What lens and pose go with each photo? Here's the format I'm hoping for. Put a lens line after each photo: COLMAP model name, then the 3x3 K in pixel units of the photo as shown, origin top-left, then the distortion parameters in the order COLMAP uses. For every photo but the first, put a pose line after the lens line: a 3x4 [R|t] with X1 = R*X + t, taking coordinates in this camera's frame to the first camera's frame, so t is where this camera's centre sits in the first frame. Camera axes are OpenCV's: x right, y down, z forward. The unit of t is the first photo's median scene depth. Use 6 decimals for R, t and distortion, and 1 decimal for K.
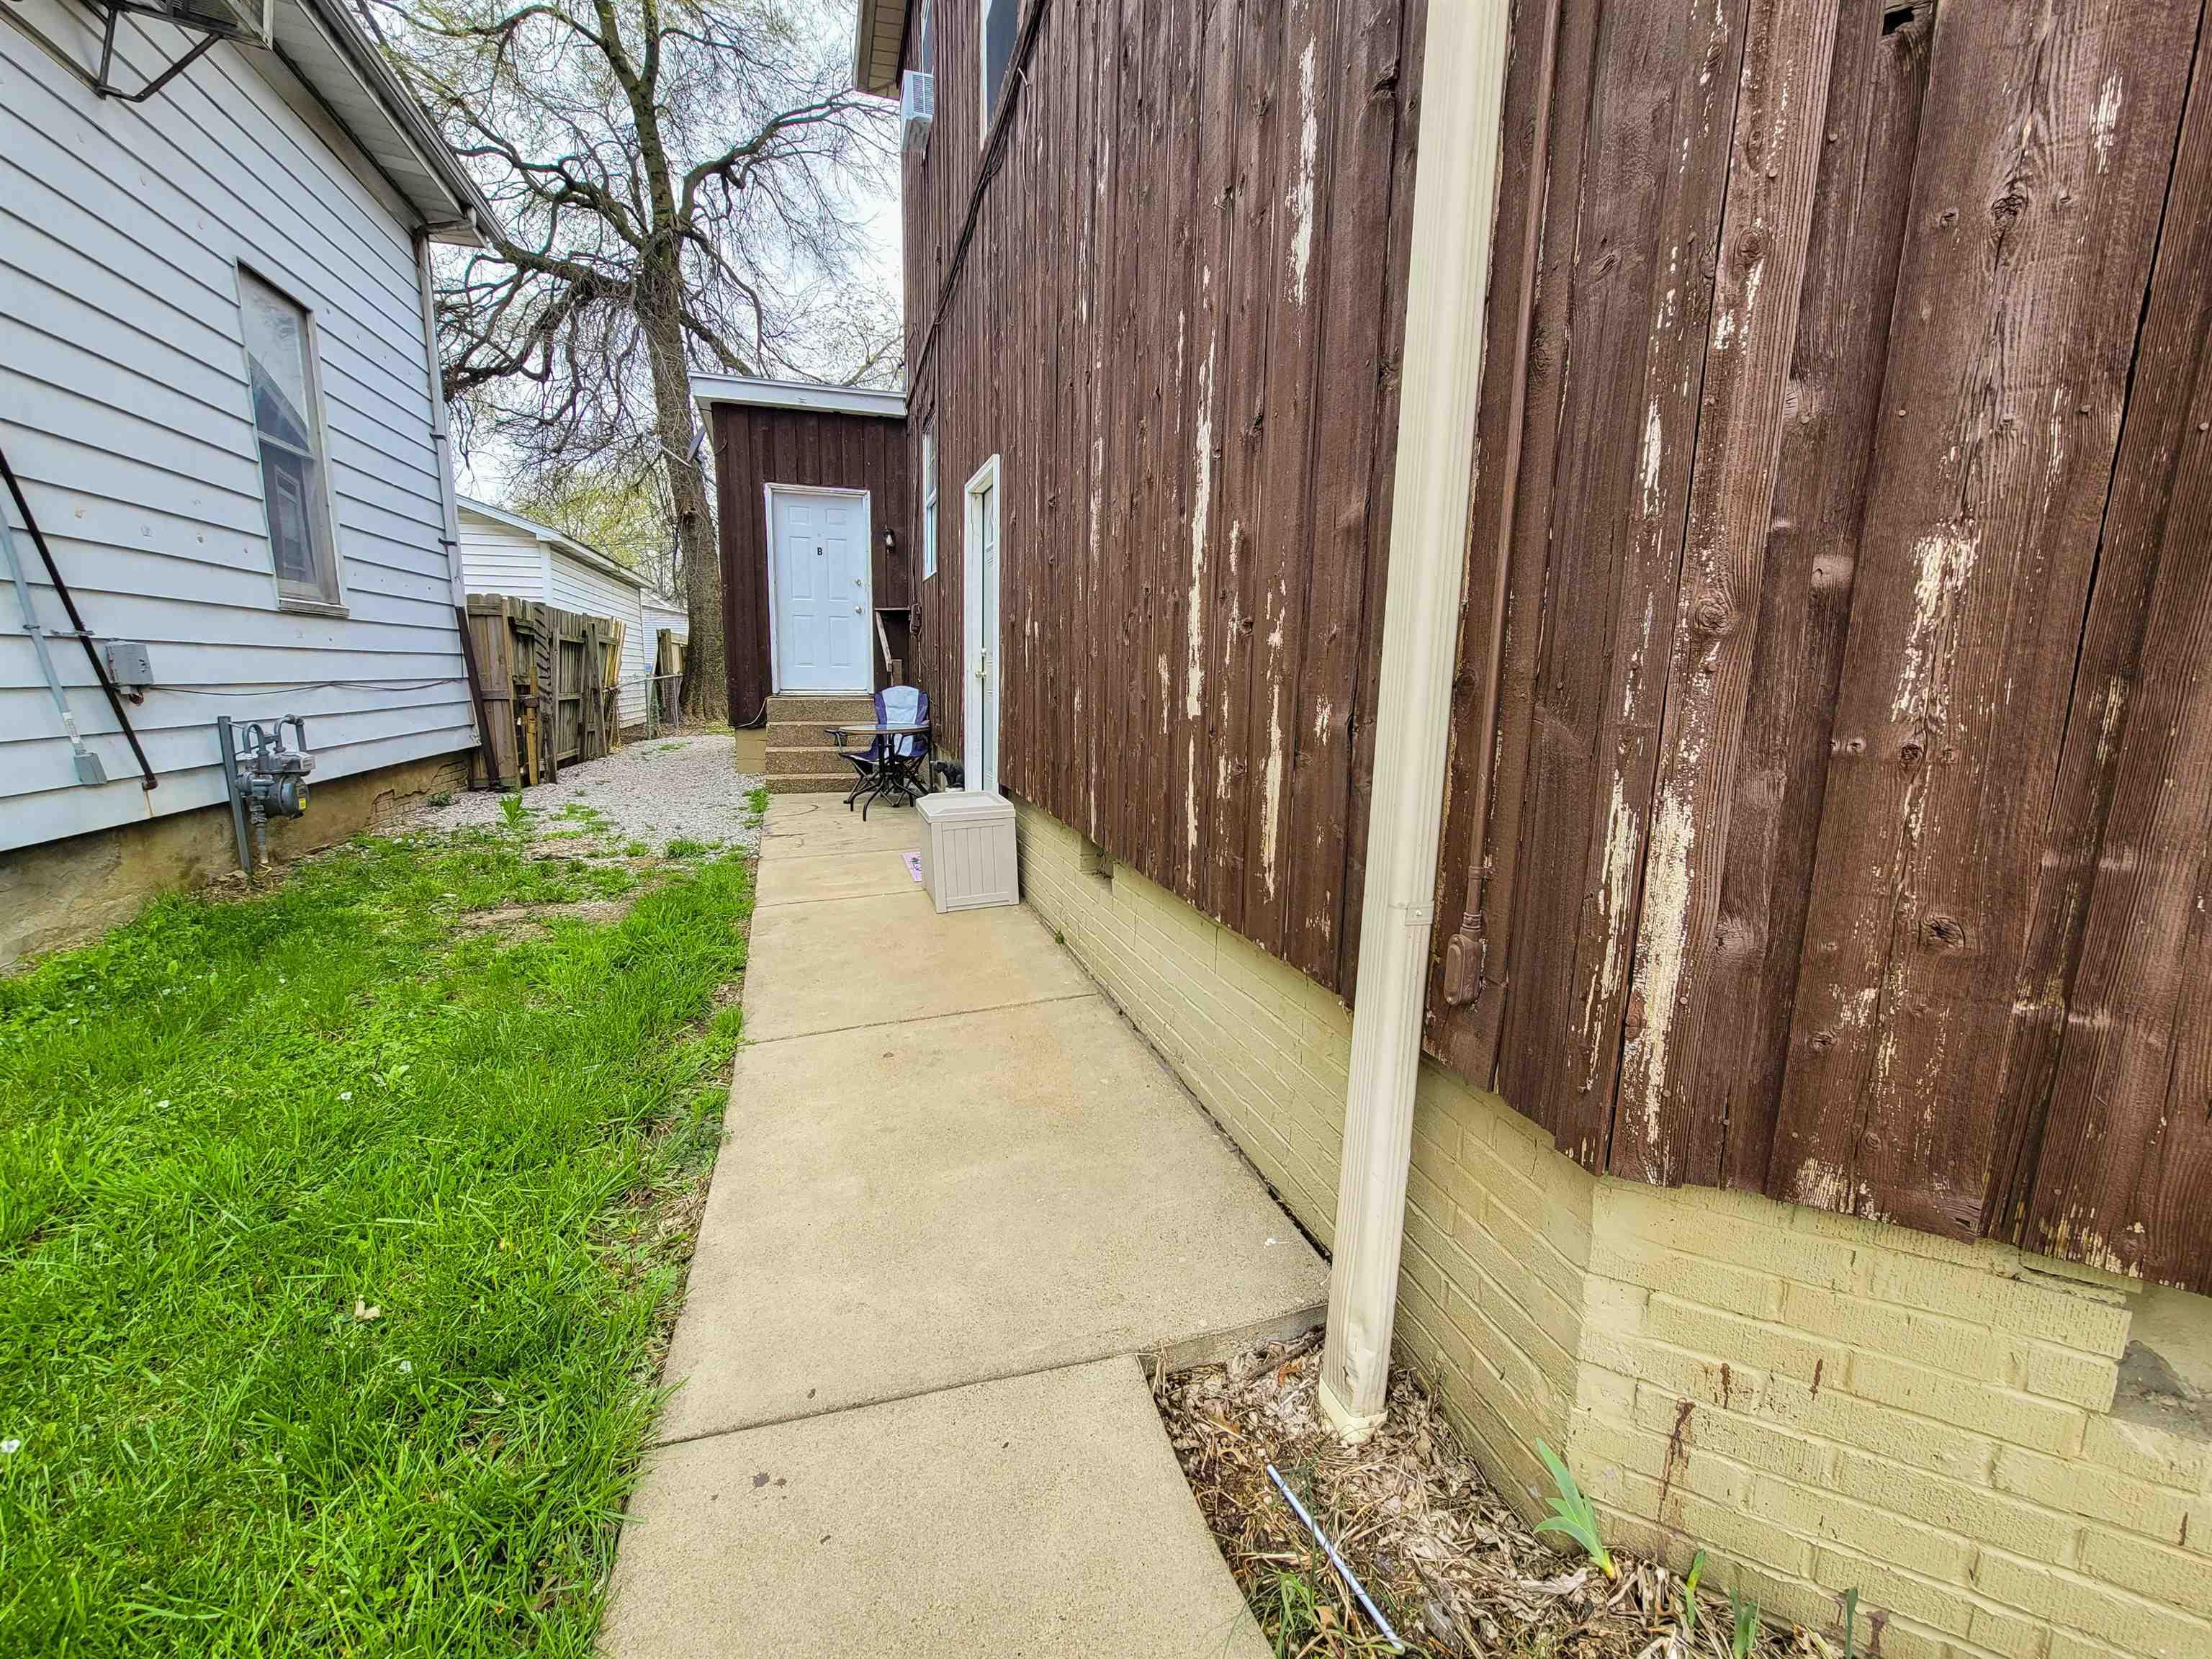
lens RADIAL K [[905.7, 0, 1106.7], [0, 905.7, 821.6], [0, 0, 1]] dist [-0.006067, 0.002936]
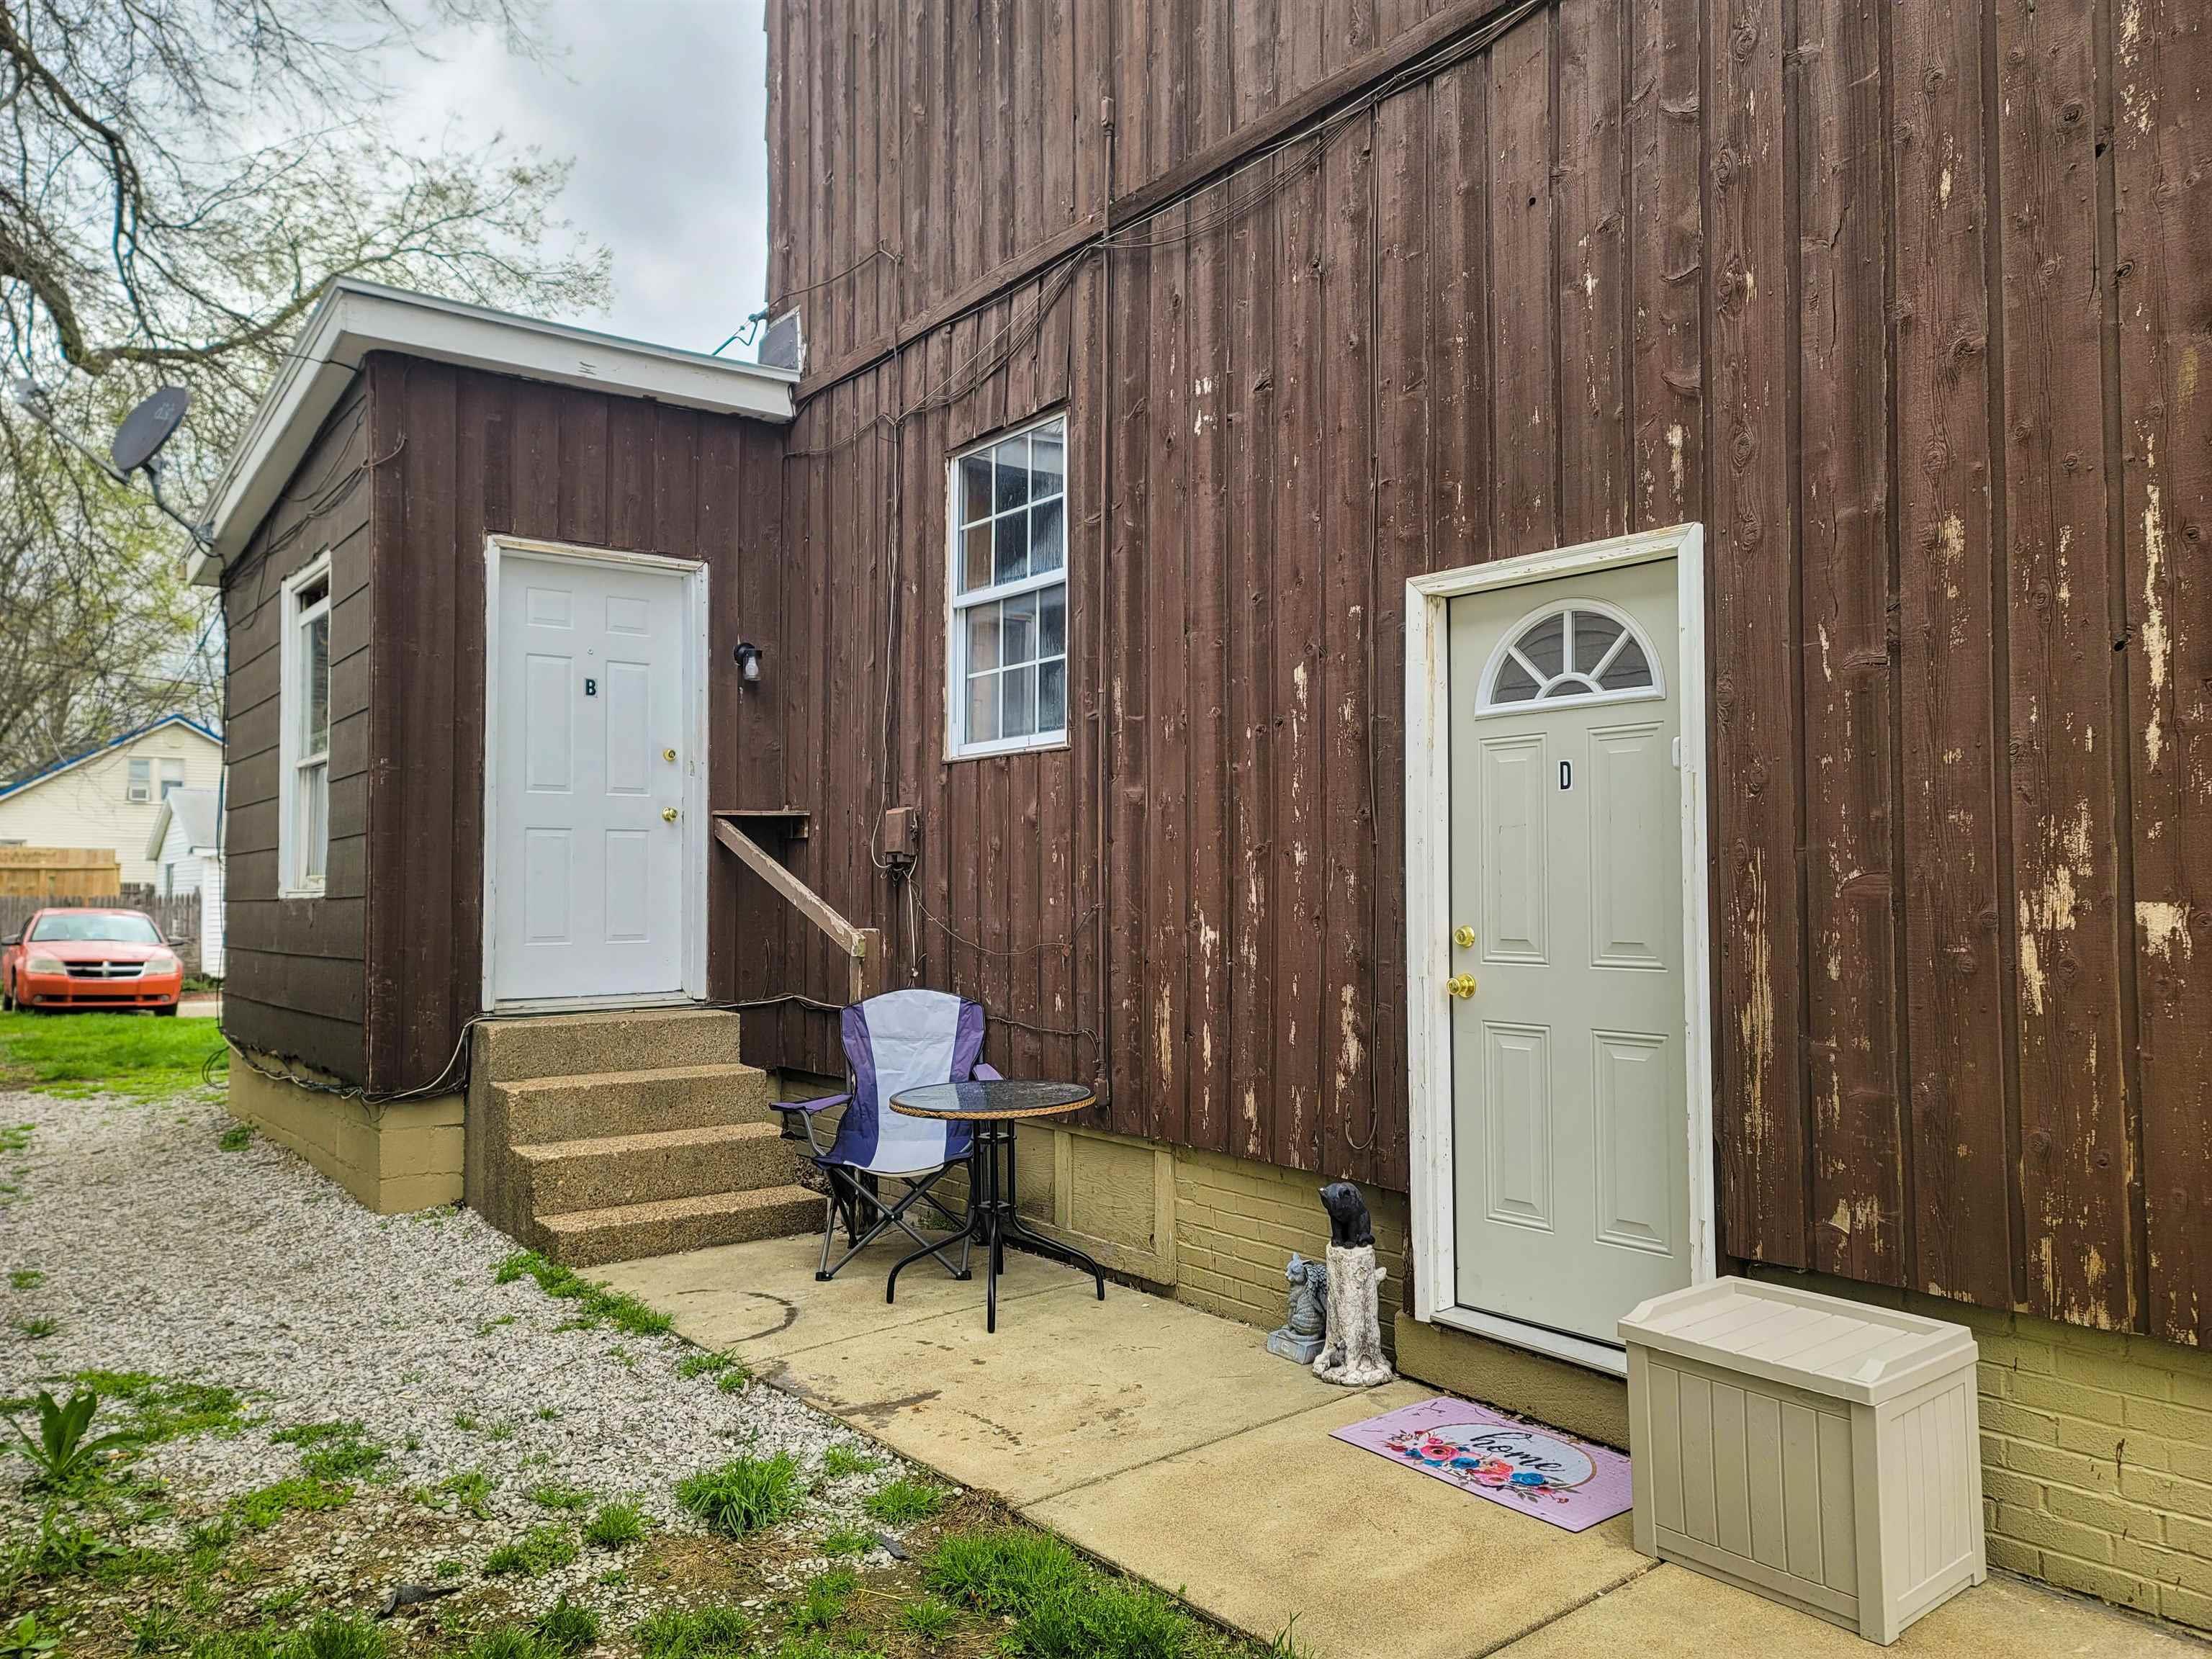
lens RADIAL K [[1617.8, 0, 1096.9], [0, 1617.8, 829.5], [0, 0, 1]] dist [0.077231, -0.046060]
pose [[0.943416, -0.010256, 0.331452, -2.663639], [0.074507, 0.980521, -0.181732, -0.495642], [-0.323132, 0.196145, 0.925804, 1.433355]]
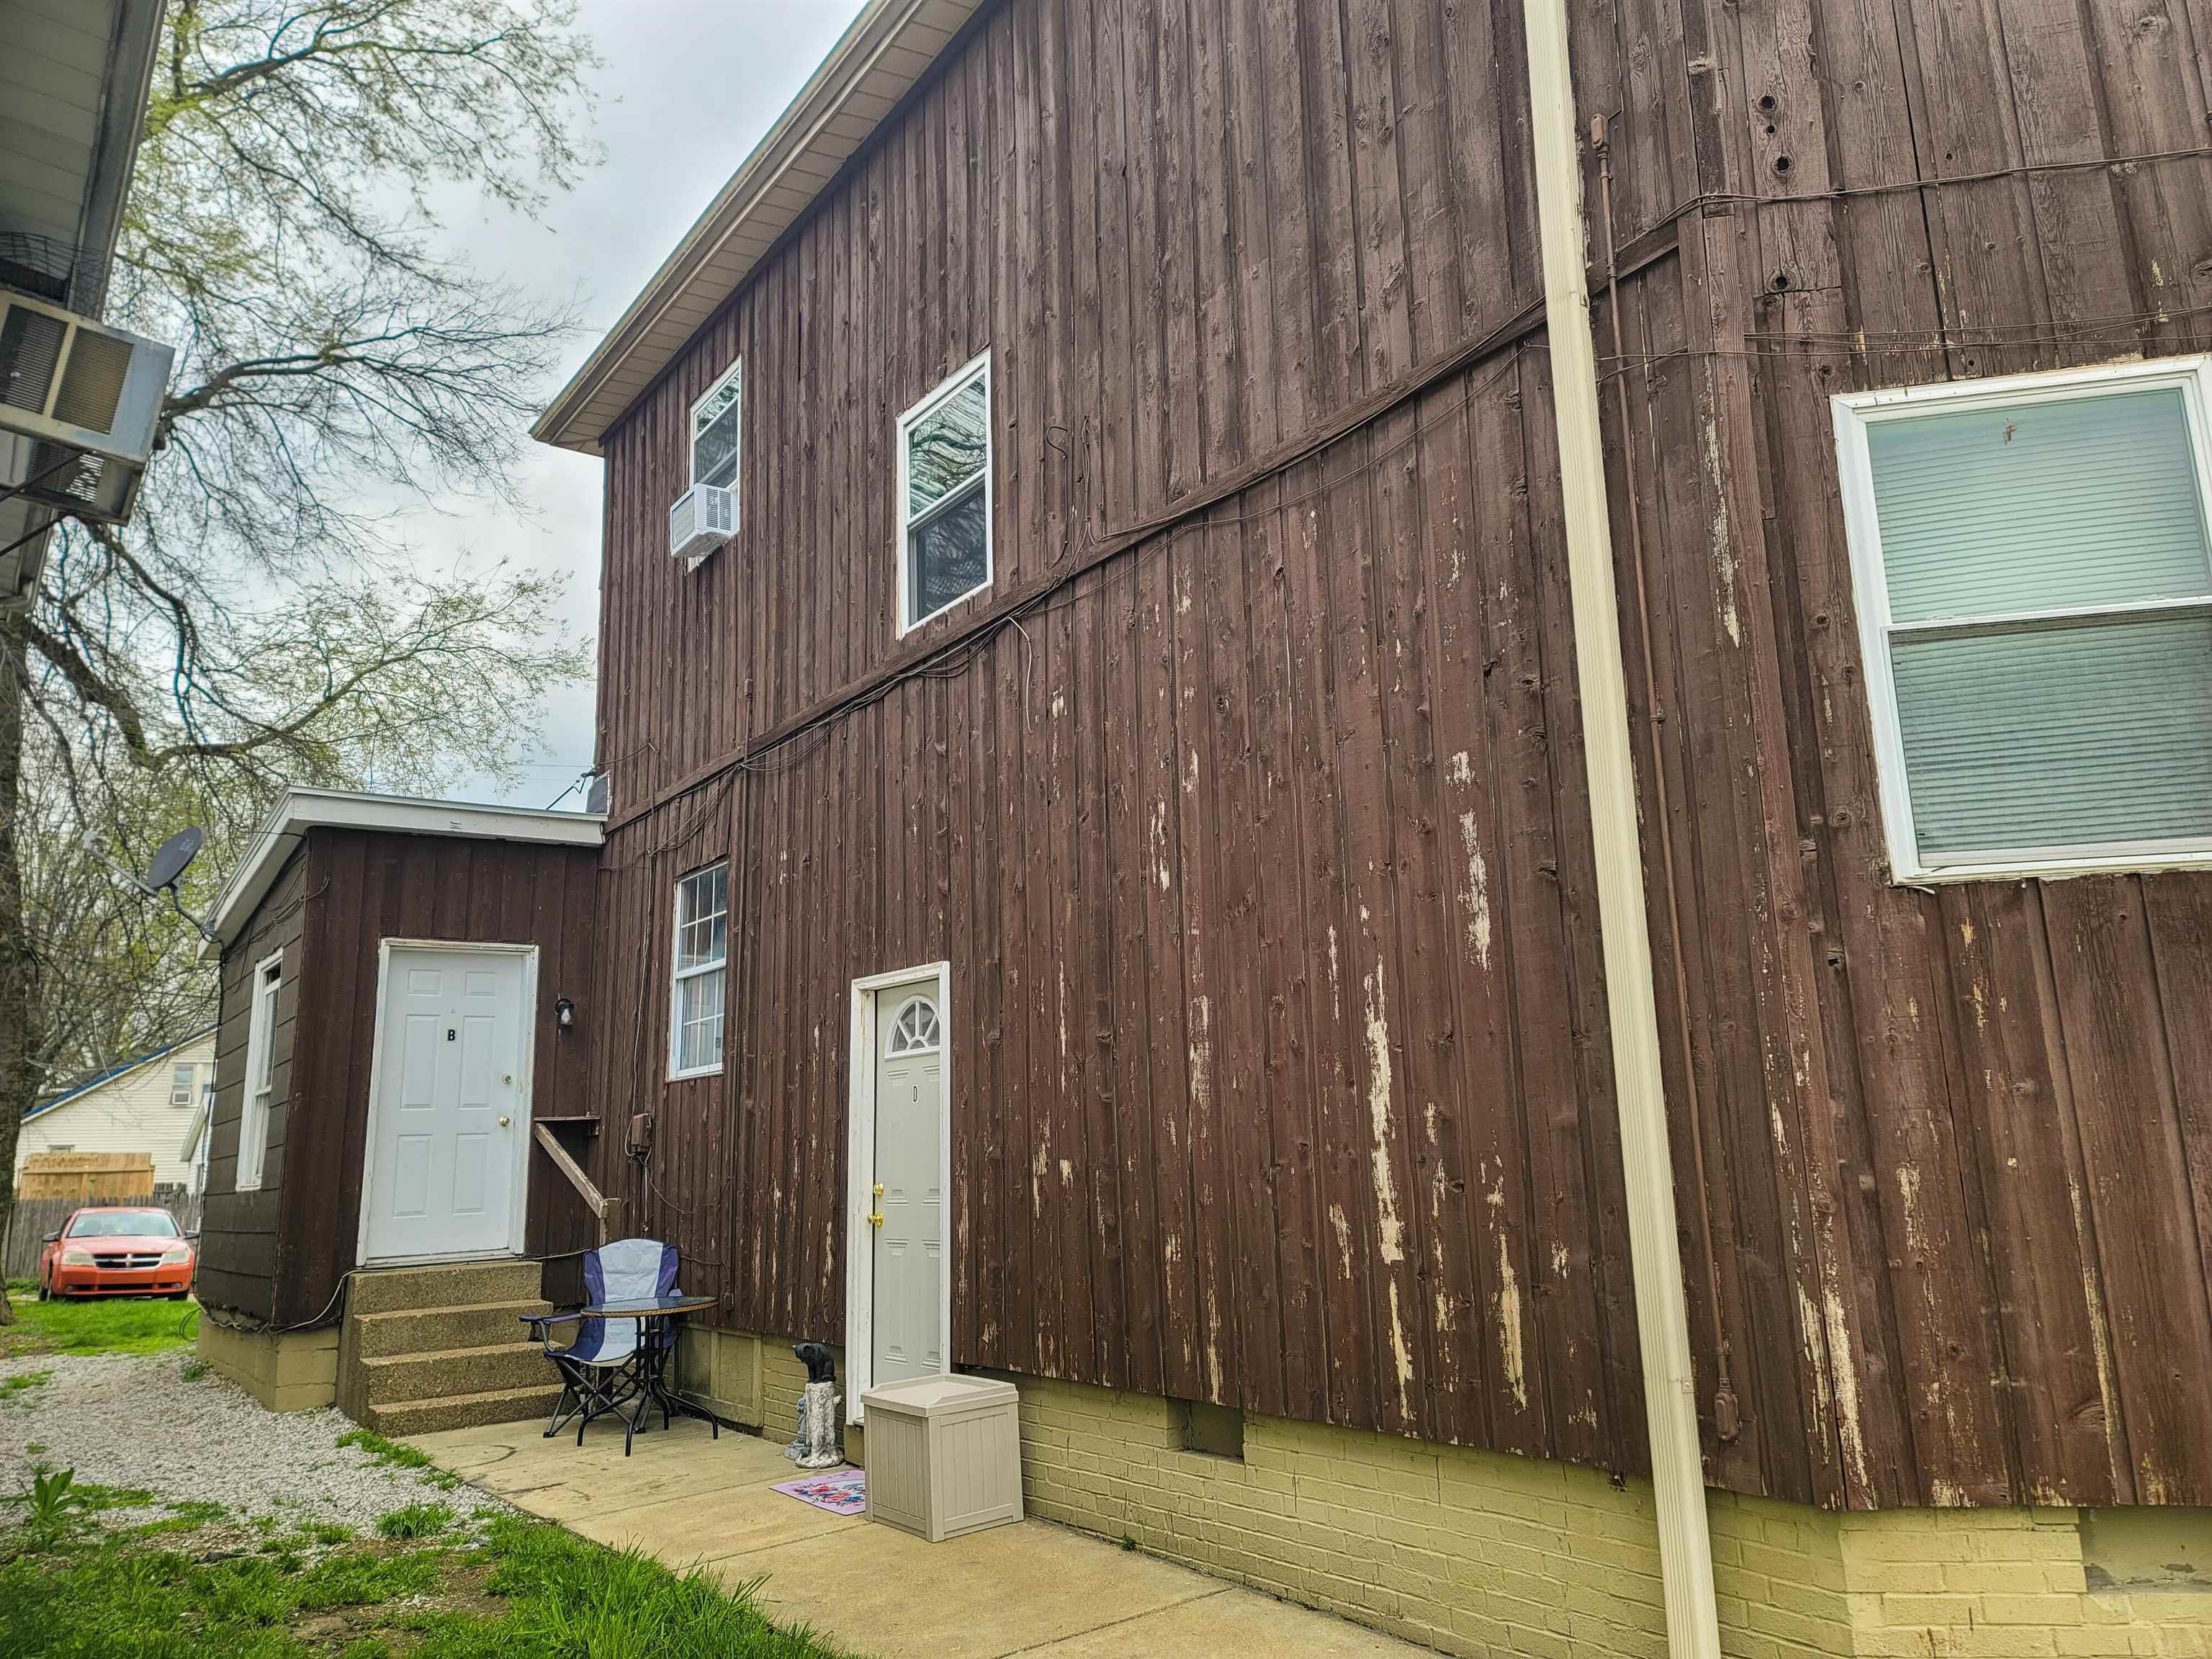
lens RADIAL K [[1617.8, 0, 1110.3], [0, 1617.8, 815.8], [0, 0, 1]] dist [0.077231, -0.046060]
pose [[0.951513, 0.017140, 0.307132, -1.756825], [0.095805, 0.932274, -0.348835, 0.091541], [-0.292310, 0.361346, 0.885429, -1.866391]]
